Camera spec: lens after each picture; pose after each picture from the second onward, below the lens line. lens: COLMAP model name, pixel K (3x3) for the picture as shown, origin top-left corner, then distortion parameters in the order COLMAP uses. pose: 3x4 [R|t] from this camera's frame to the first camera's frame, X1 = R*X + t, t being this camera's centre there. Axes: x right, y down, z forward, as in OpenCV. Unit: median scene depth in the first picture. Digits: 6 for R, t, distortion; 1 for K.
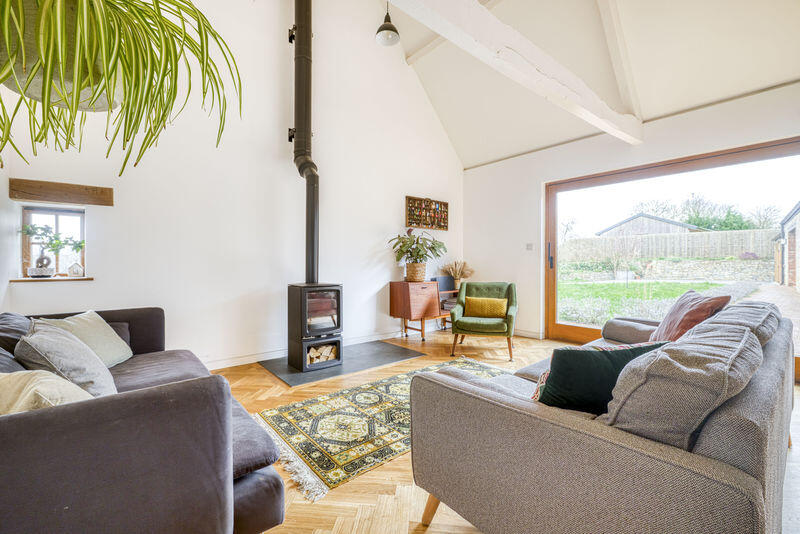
lens RADIAL K [[345.2, 0, 401.2], [0, 345.2, 263.1], [0, 0, 1]] dist [0.005266, -0.000030]
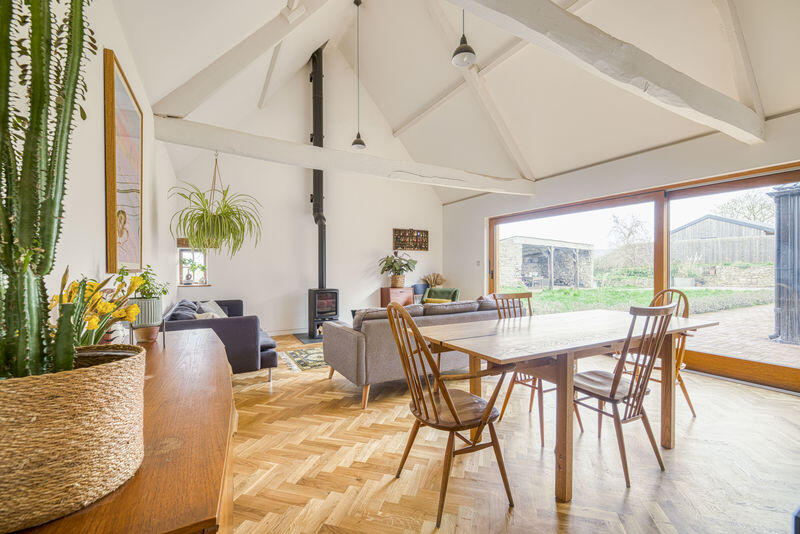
lens RADIAL K [[345.2, 0, 398.6], [0, 345.2, 269.2], [0, 0, 1]] dist [0.005266, -0.000030]
pose [[0.983631, -0.002251, -0.180183, 0.320497], [0.002909, 0.999990, 0.003388, -0.030776], [0.180174, -0.003856, 0.983627, -0.457792]]
